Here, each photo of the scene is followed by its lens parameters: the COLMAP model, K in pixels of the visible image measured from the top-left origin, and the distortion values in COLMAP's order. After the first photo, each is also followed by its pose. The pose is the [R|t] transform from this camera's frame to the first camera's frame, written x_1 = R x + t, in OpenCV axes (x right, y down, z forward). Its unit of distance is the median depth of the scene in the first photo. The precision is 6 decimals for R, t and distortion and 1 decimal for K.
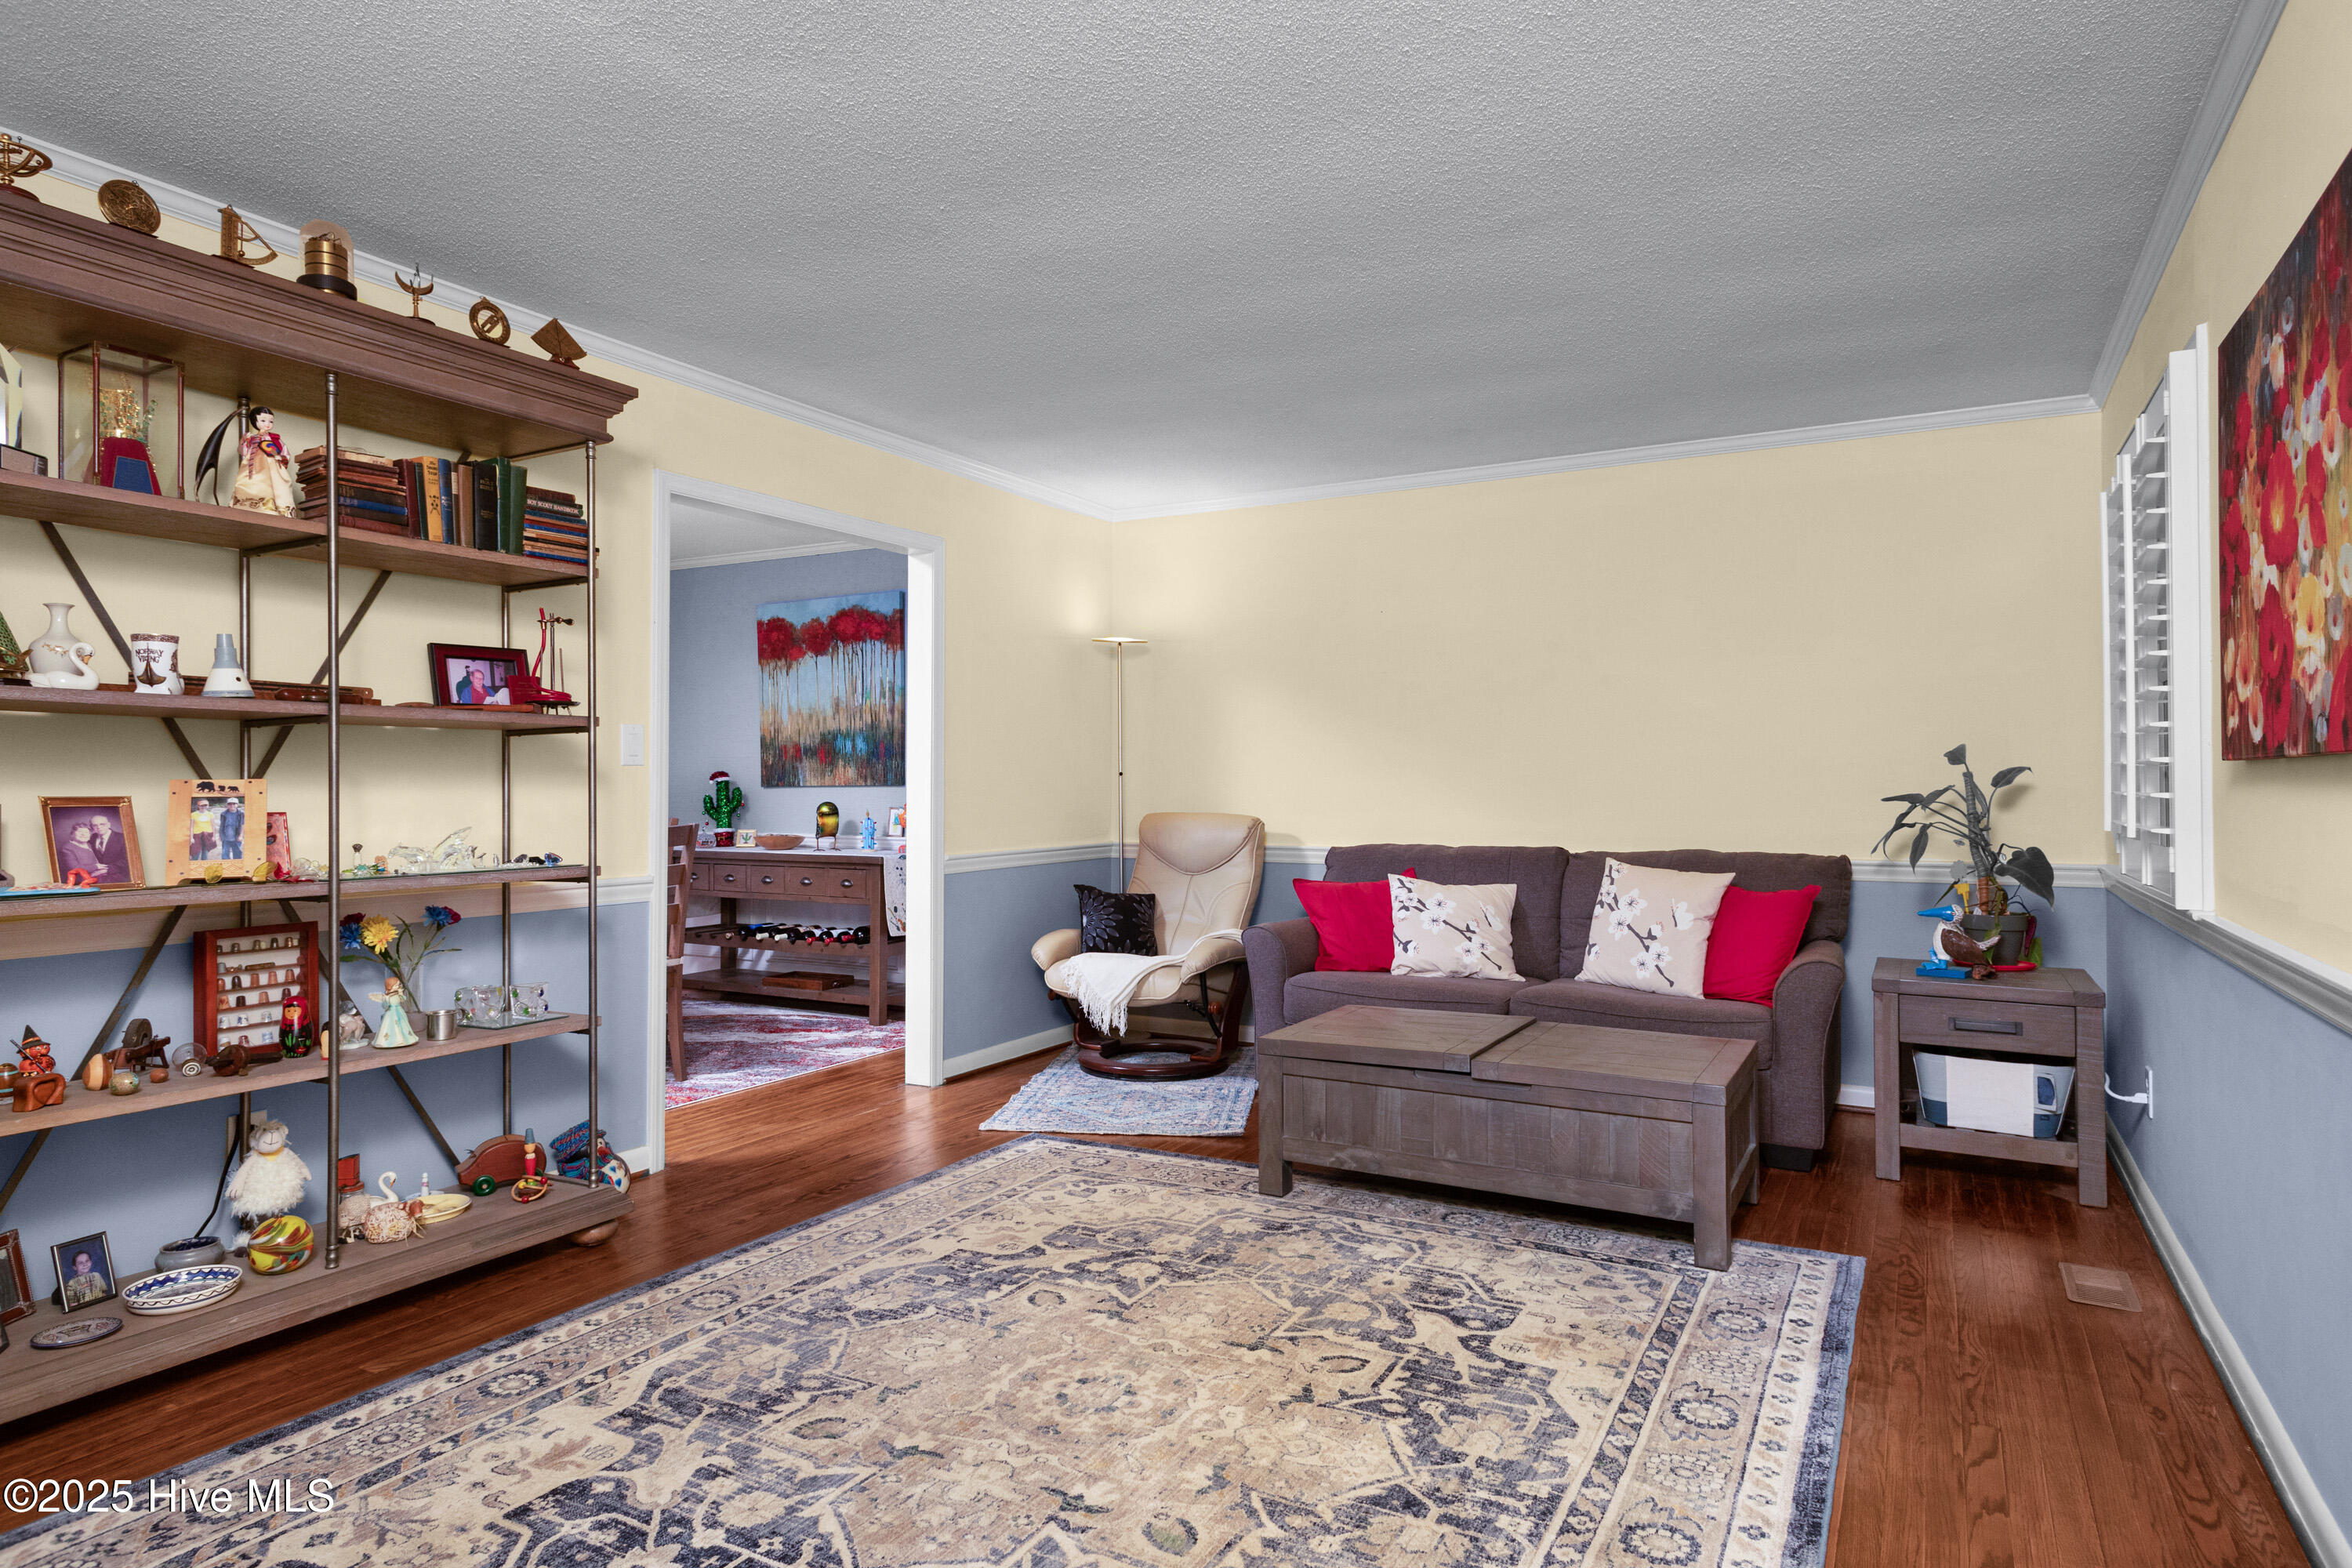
lens RADIAL K [[1320.3, 0, 1165.6], [0, 1320.3, 778.0], [0, 0, 1]] dist [0.026846, -0.005051]
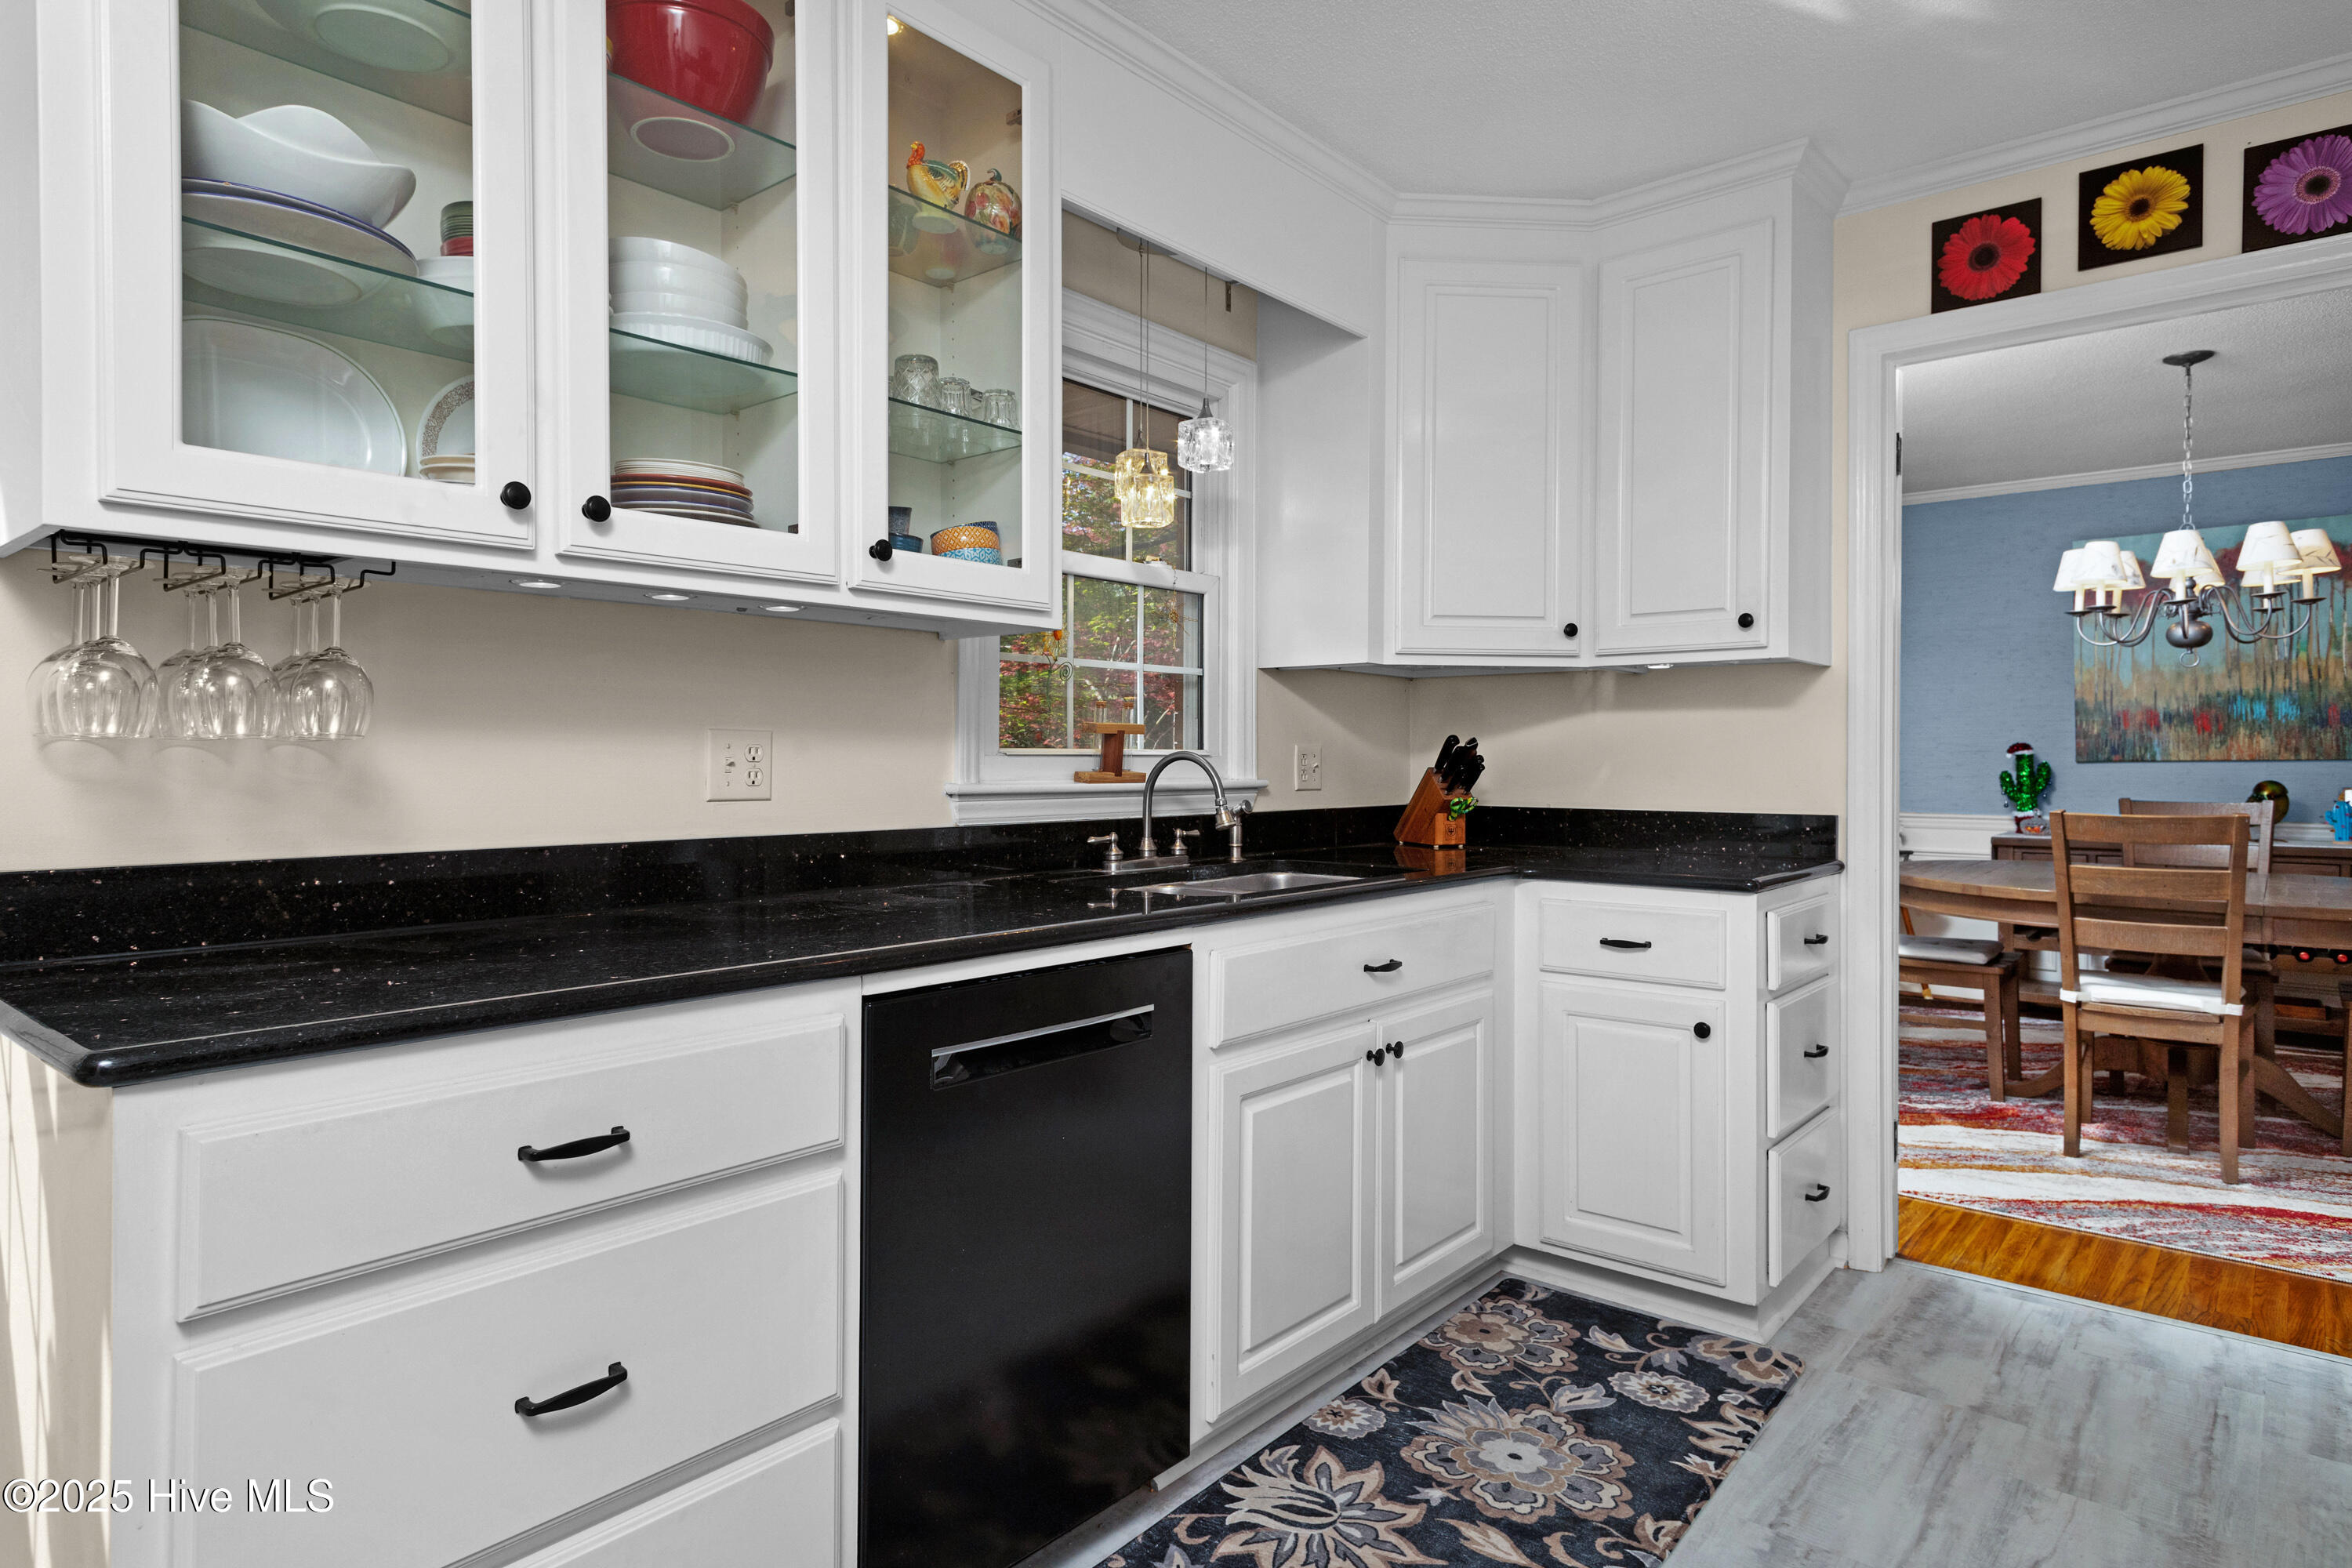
lens RADIAL K [[1320.3, 0, 1213.1], [0, 1320.3, 757.0], [0, 0, 1]] dist [0.026846, -0.005051]
pose [[0.986174, 0.001322, -0.165711, -0.714399], [-0.000271, 0.999980, 0.006362, -0.001198], [0.165716, -0.006229, 0.986154, 0.095872]]
